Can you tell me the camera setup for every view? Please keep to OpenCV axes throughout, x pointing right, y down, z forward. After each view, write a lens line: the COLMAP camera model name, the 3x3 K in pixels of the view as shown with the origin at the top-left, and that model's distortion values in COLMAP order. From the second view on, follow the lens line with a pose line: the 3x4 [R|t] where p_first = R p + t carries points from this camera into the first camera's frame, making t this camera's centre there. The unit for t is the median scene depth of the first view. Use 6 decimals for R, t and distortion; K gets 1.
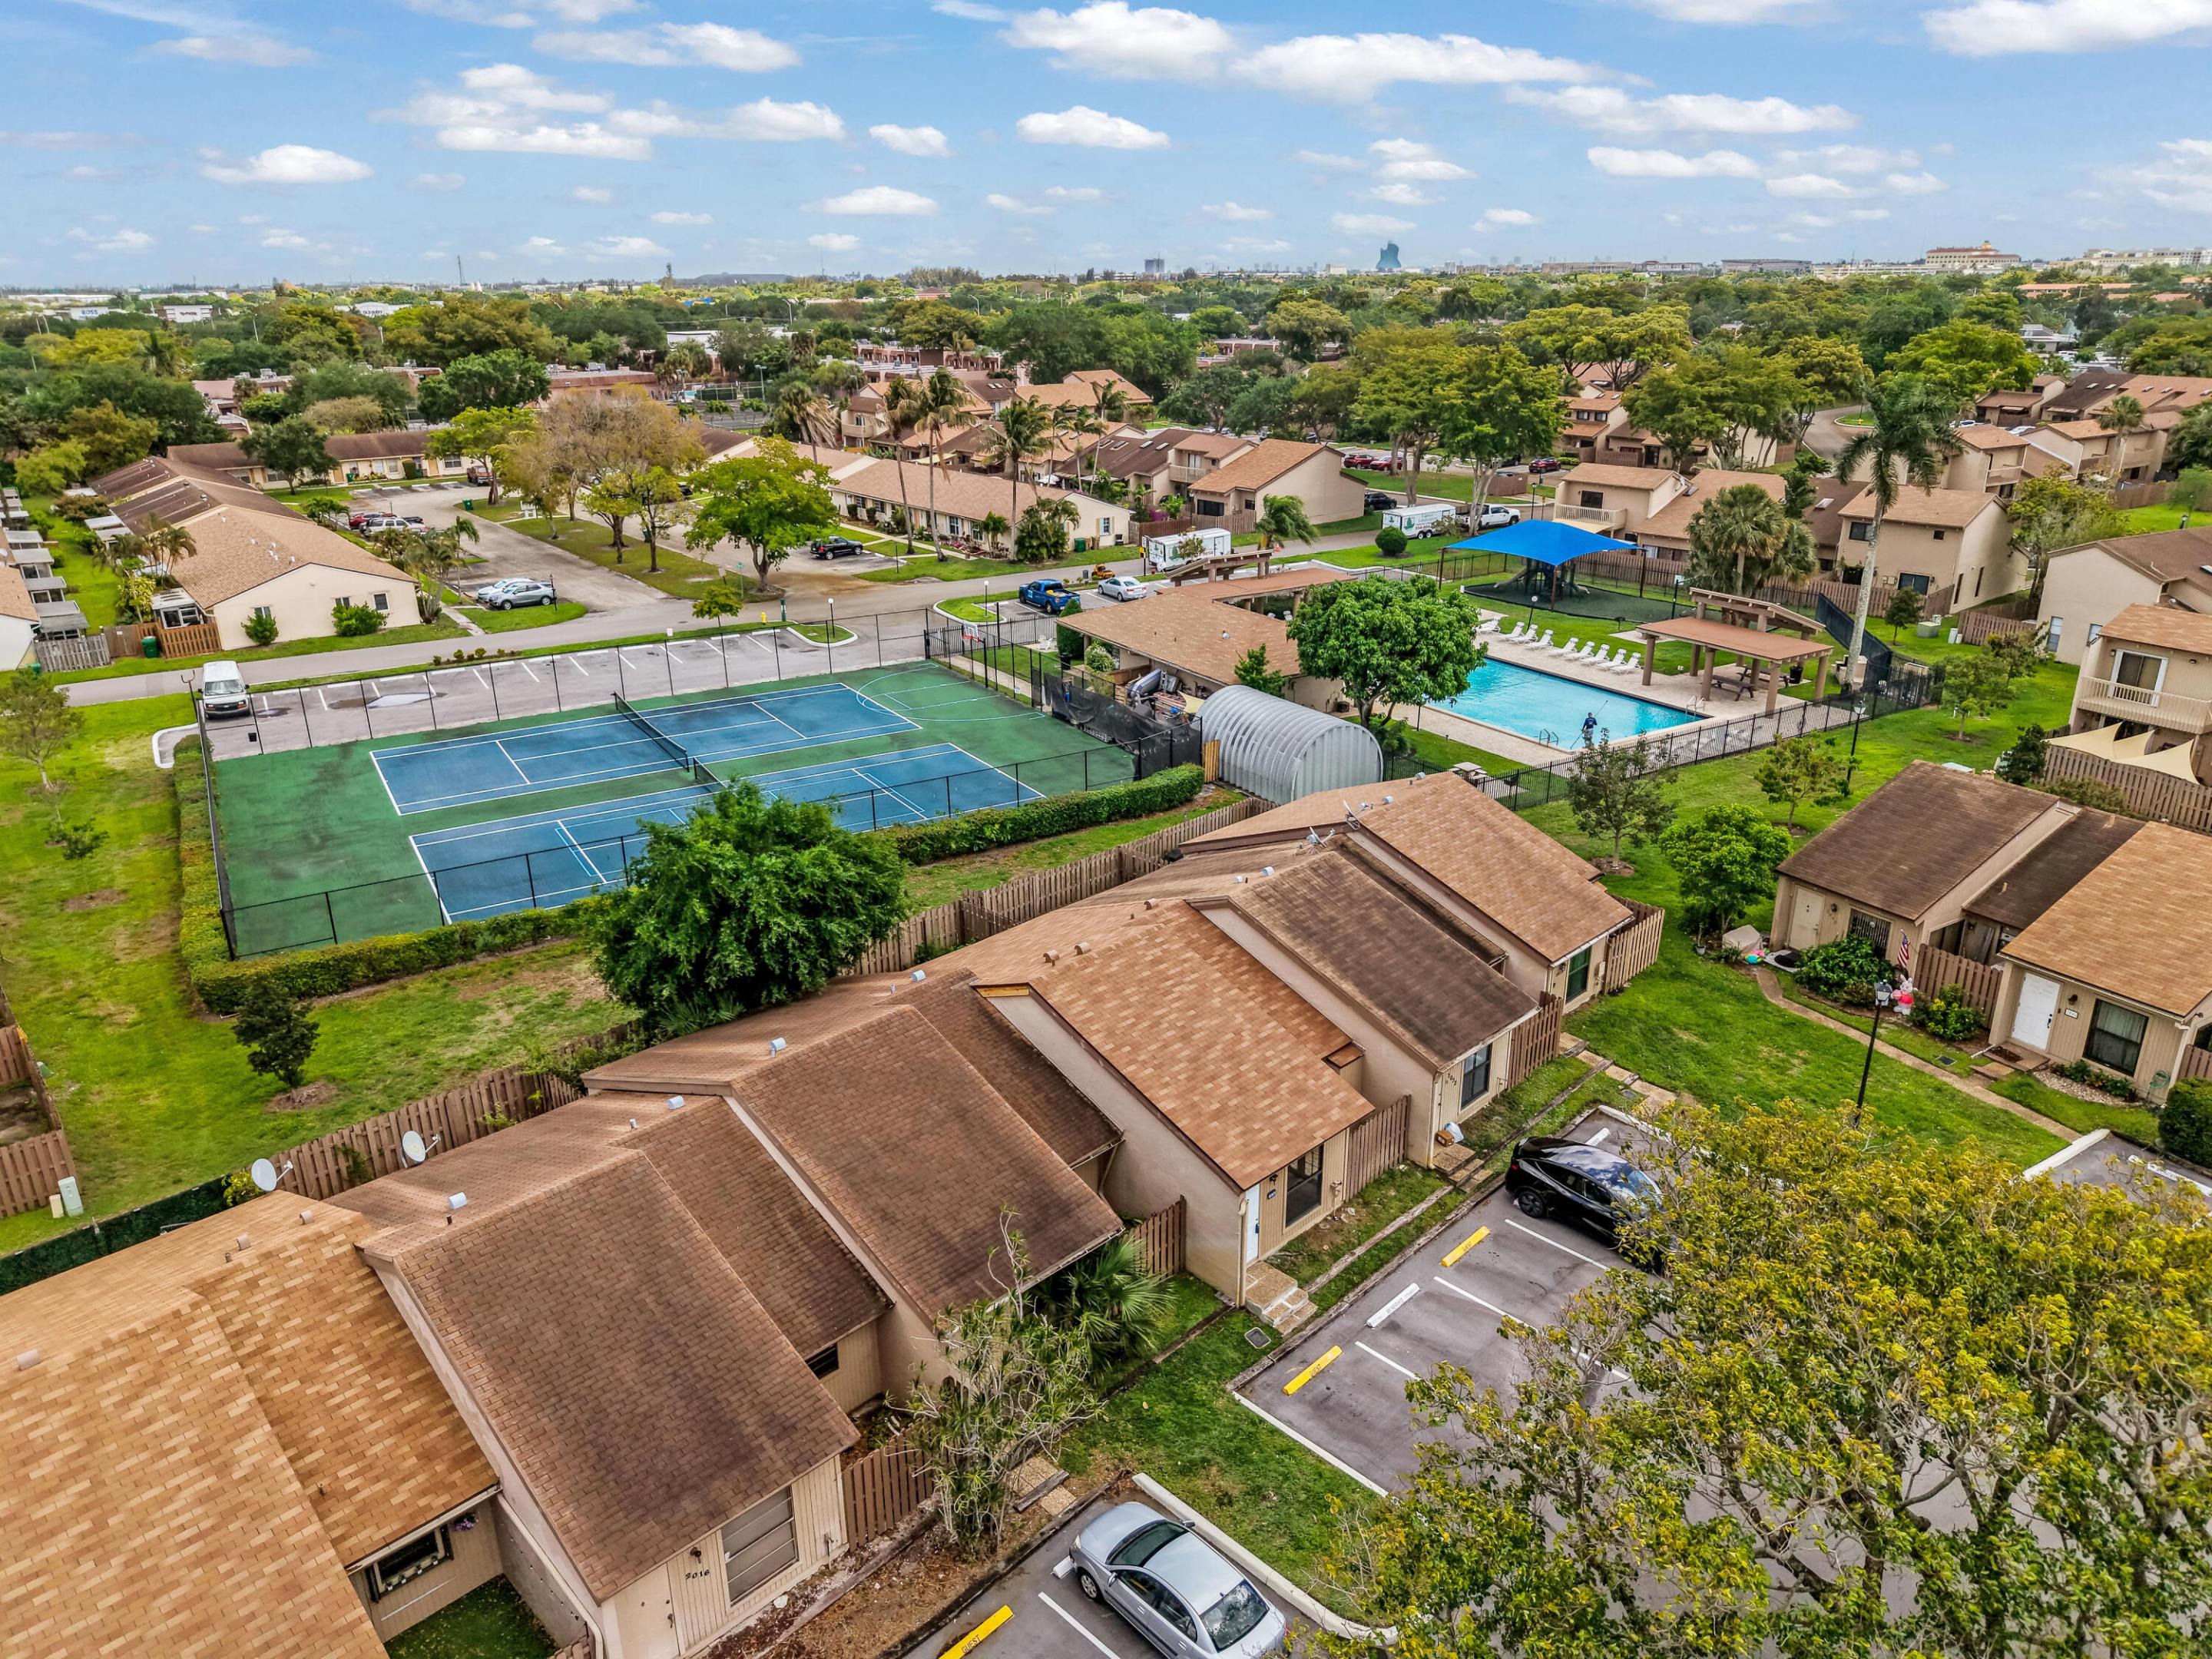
lens RADIAL K [[1515.9, 0, 1106.0], [0, 1515.9, 829.5], [0, 0, 1]] dist [0.007909, -0.009115]
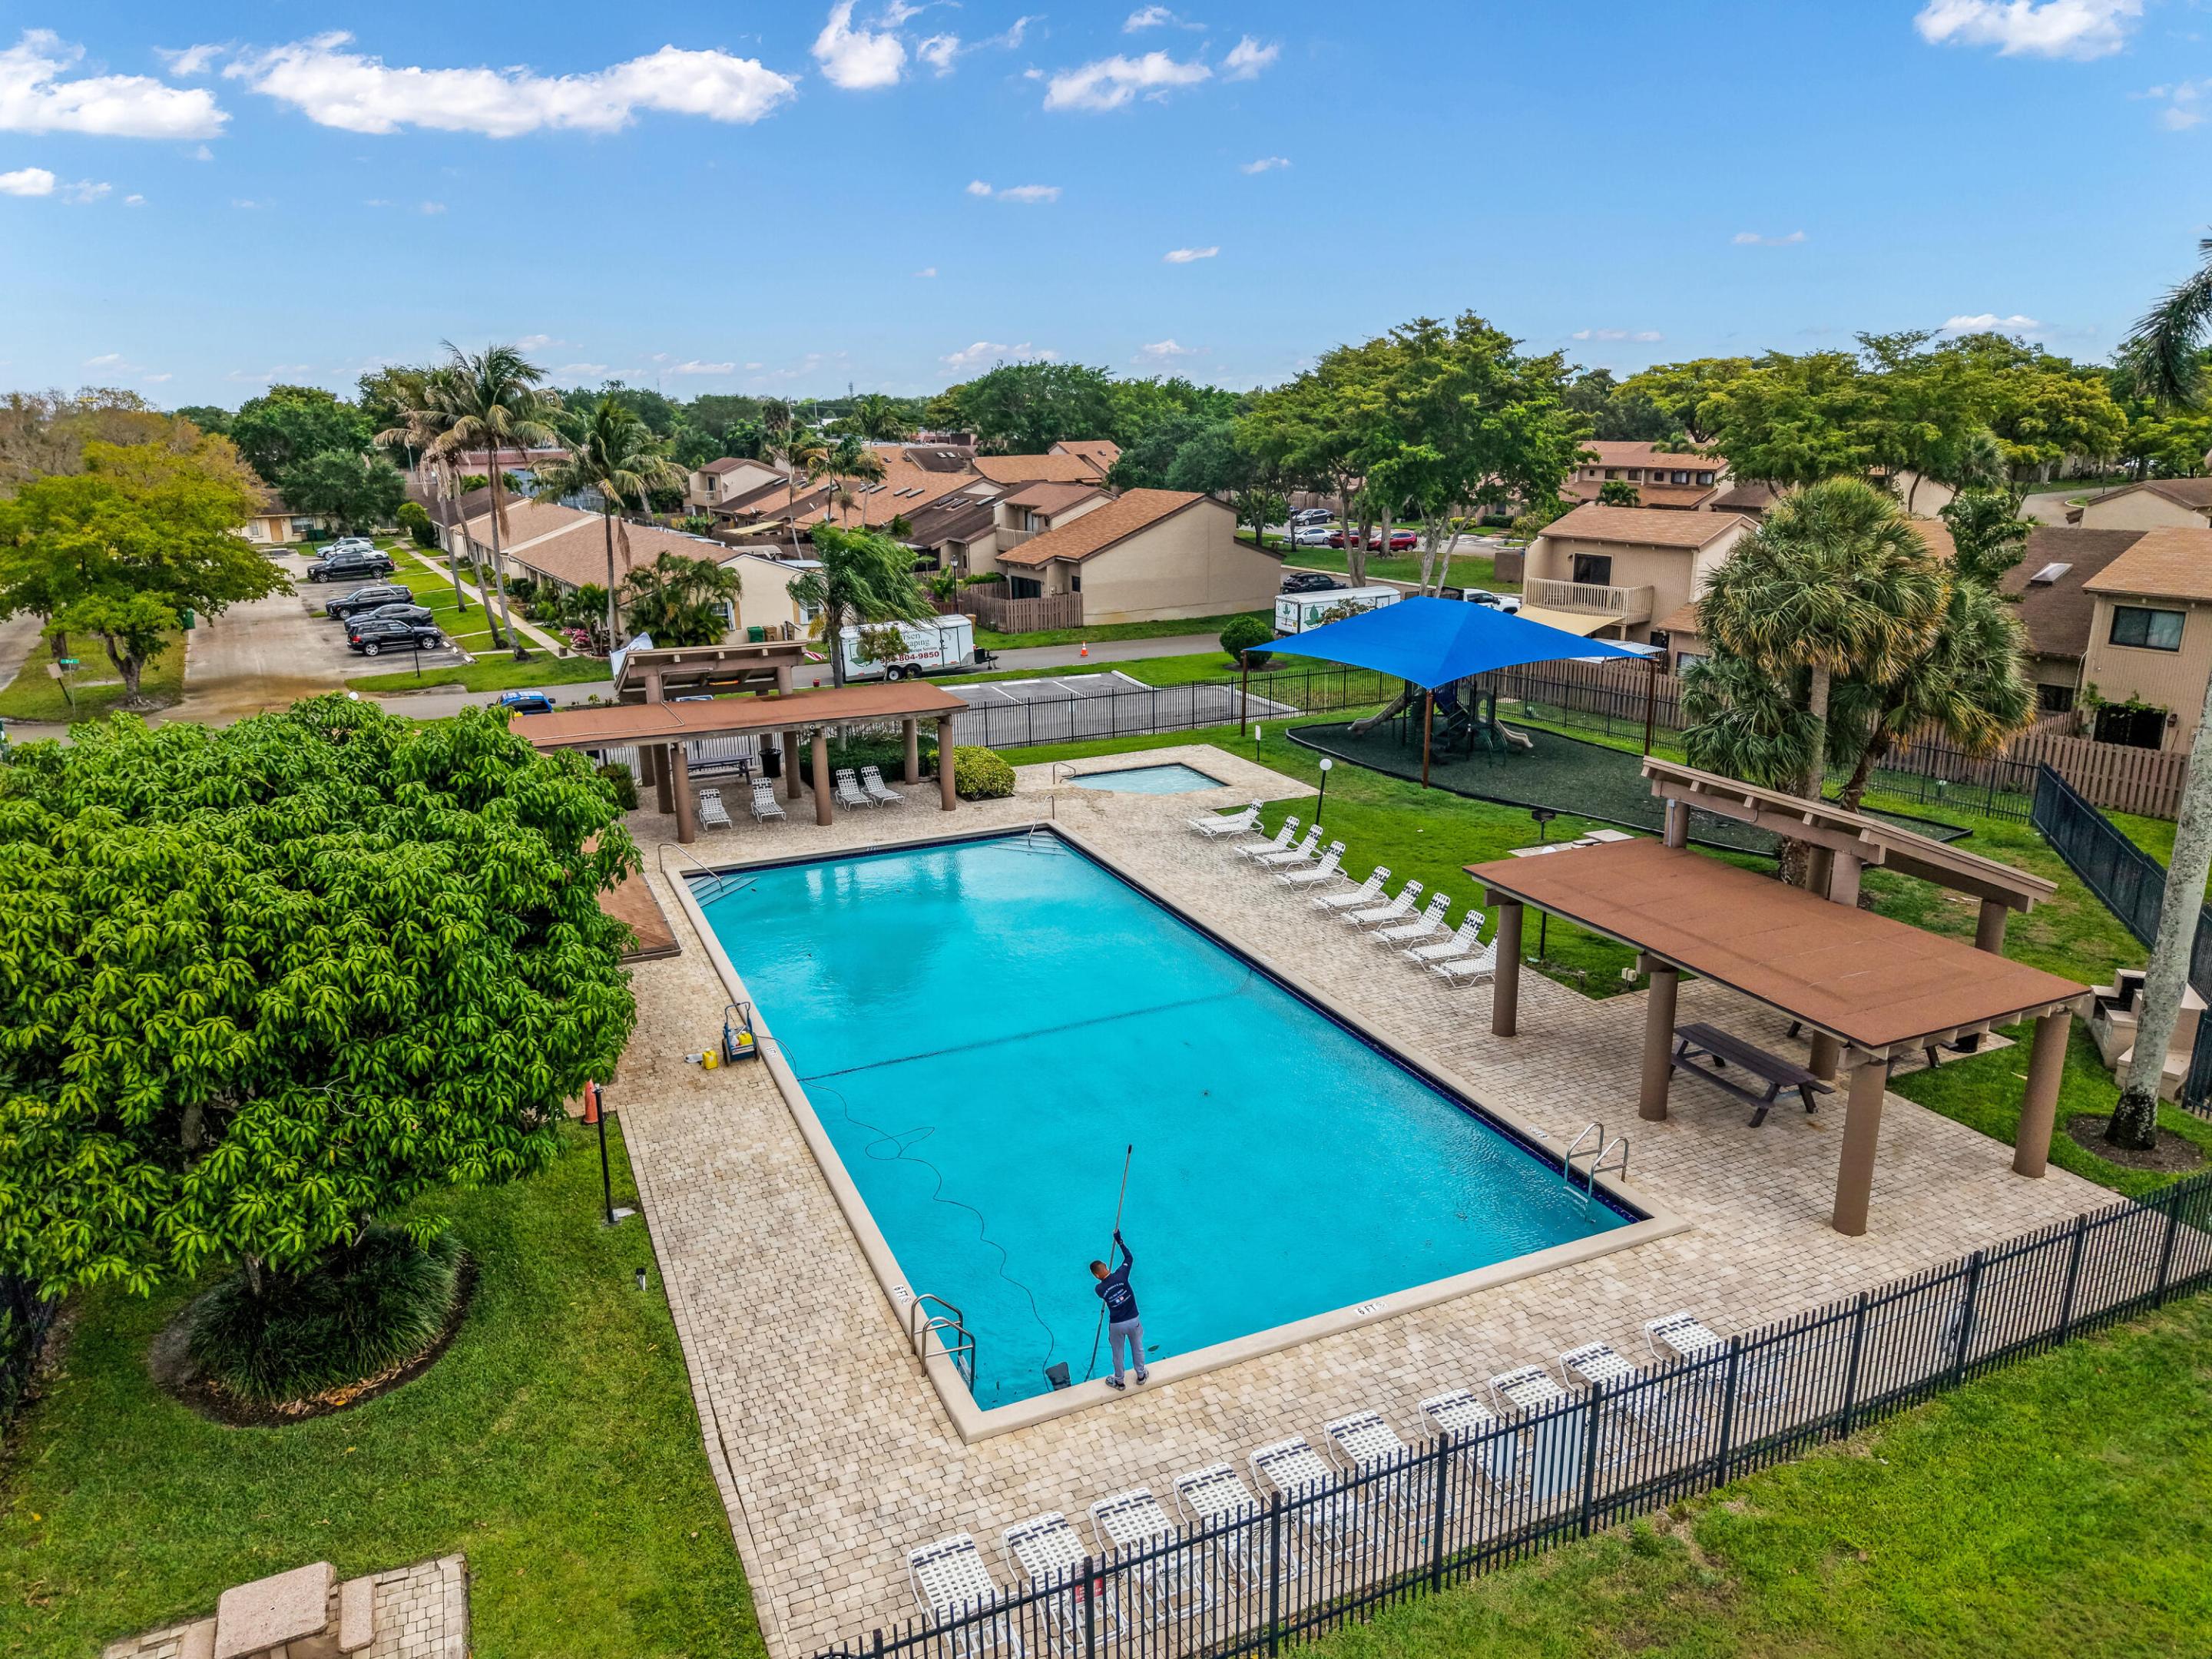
lens RADIAL K [[1499.8, 0, 1099.5], [0, 1499.8, 833.3], [0, 0, 1]] dist [0.011793, -0.007348]
pose [[0.992167, 0.031609, -0.120856, 0.224325], [-0.039889, 0.996975, -0.066712, -0.084419], [0.118382, 0.071011, 0.990426, 0.476314]]
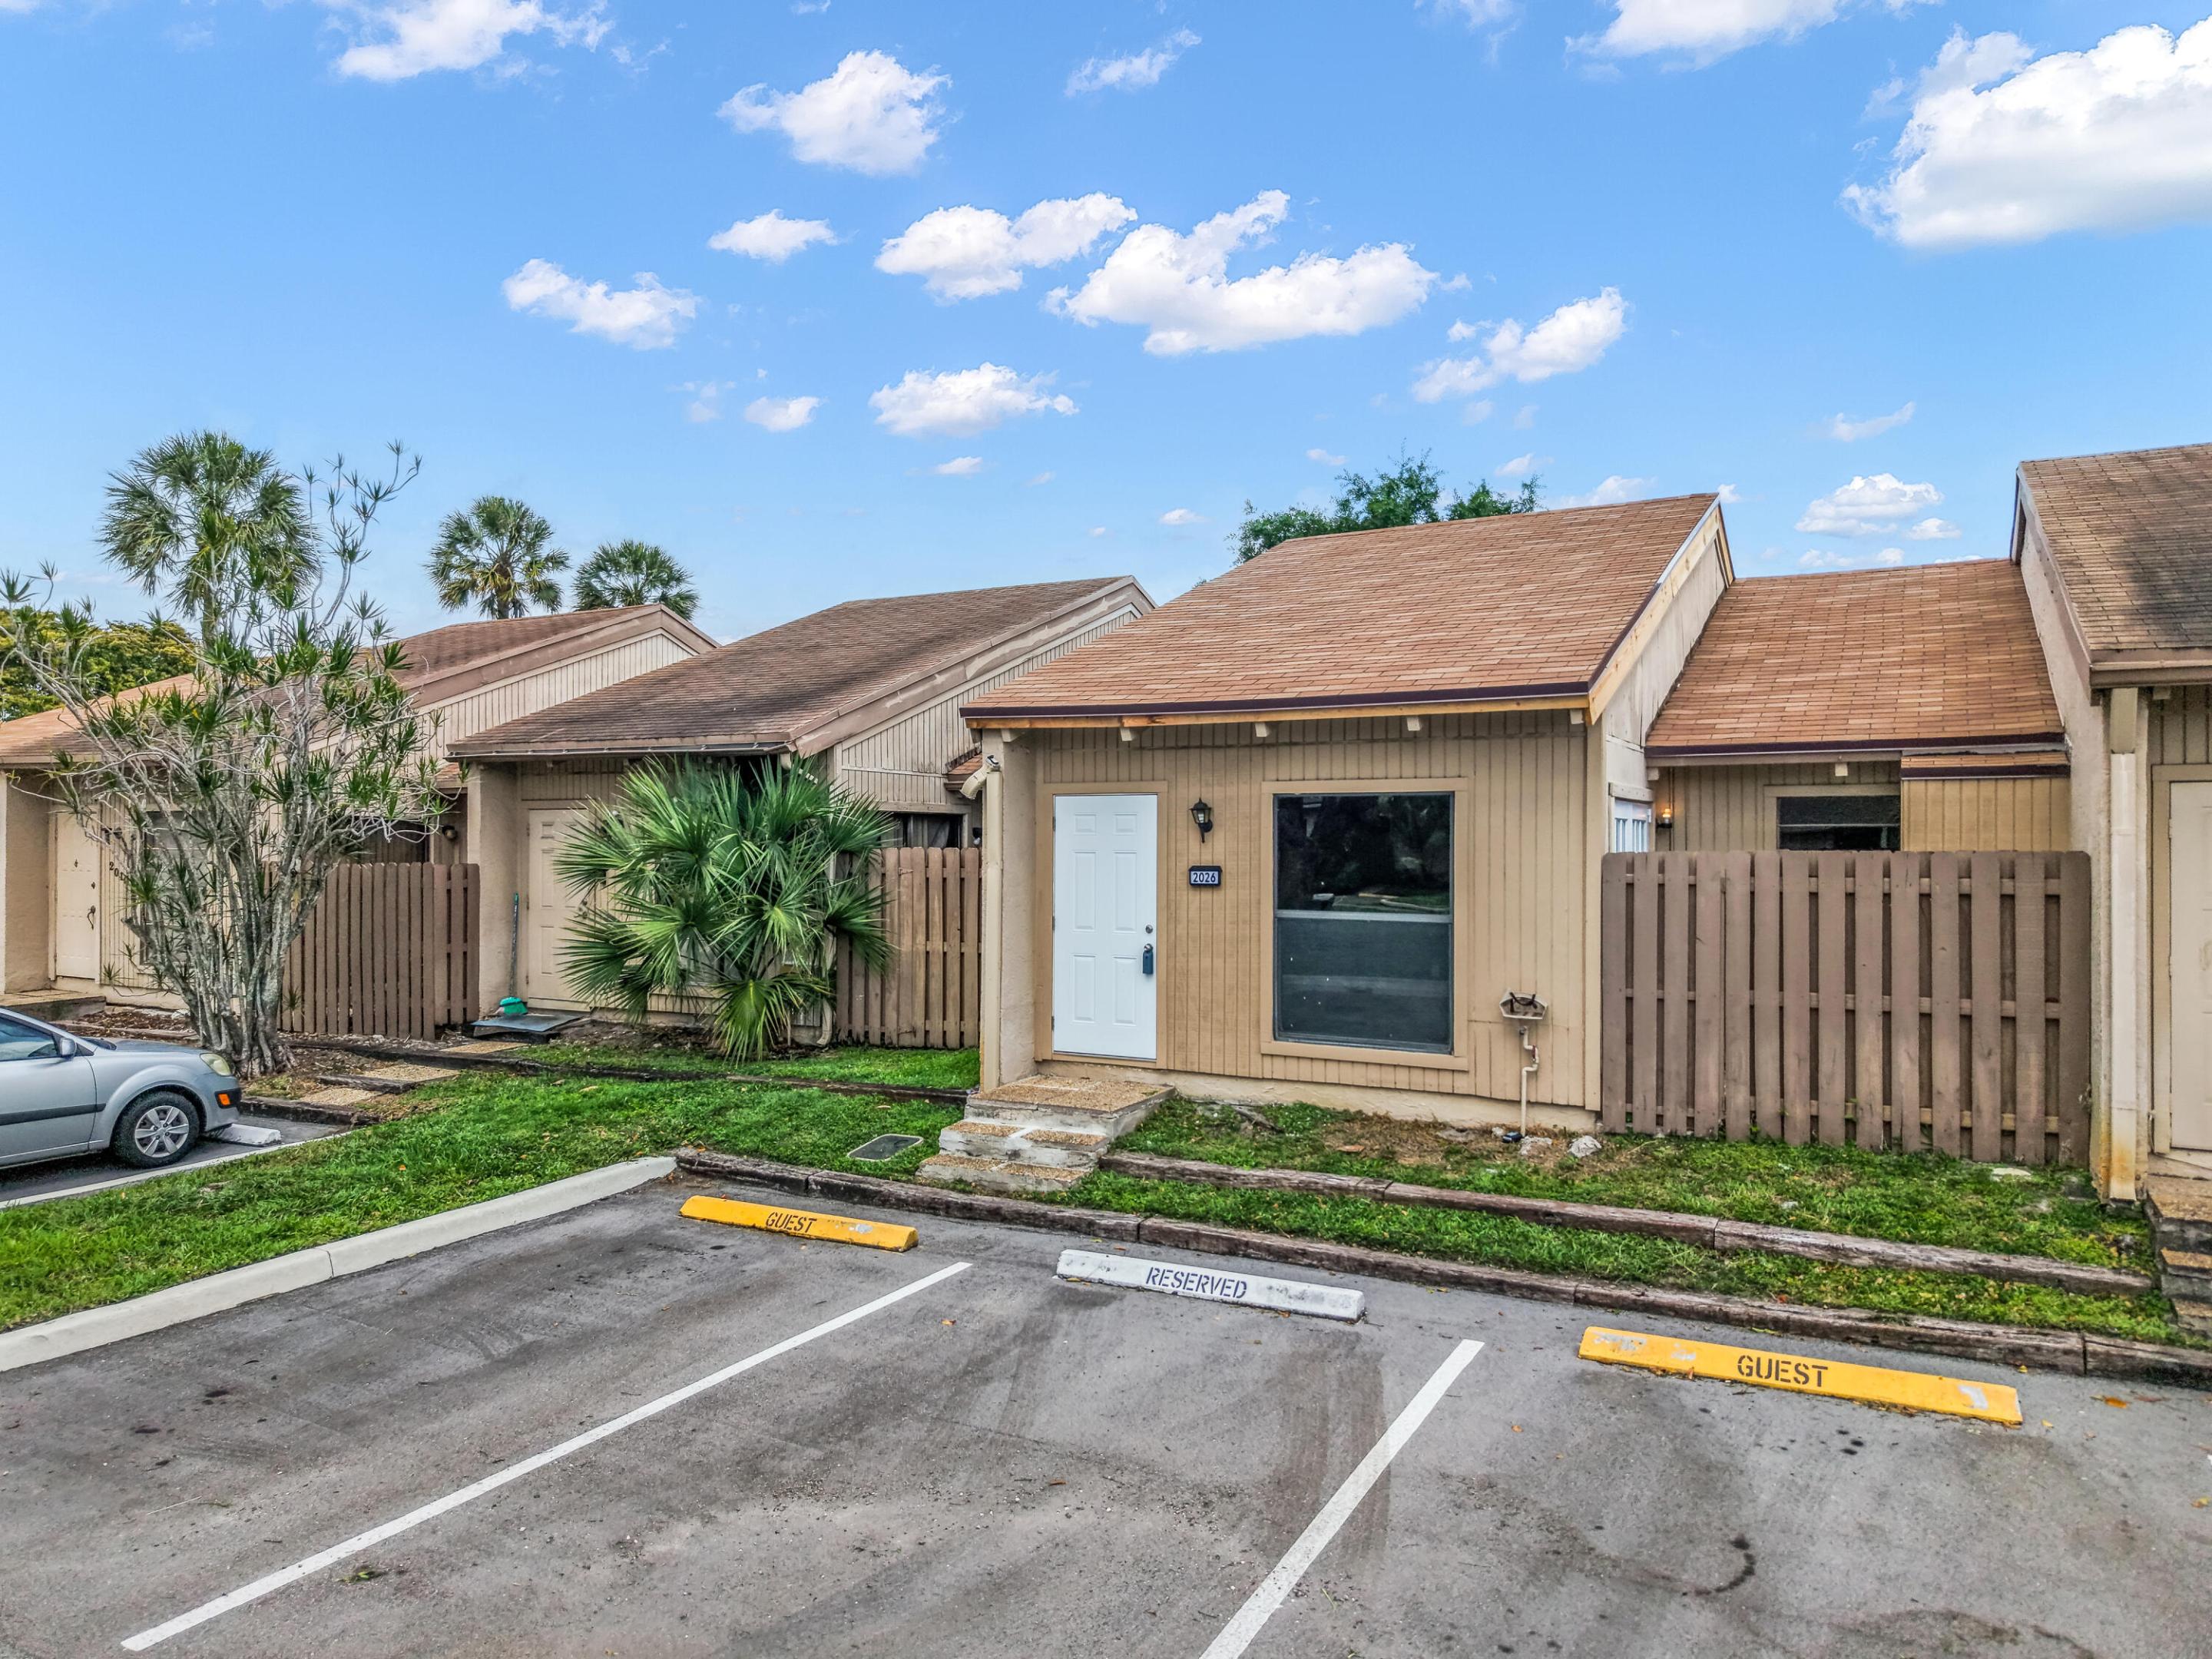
lens RADIAL K [[1499.8, 0, 1099.5], [0, 1499.8, 833.3], [0, 0, 1]] dist [0.011793, -0.007348]
pose [[0.282635, 0.008206, -0.959192, 0.132515], [-0.339778, 0.935984, -0.092111, 0.085623], [0.897033, 0.351946, 0.267330, 0.280325]]
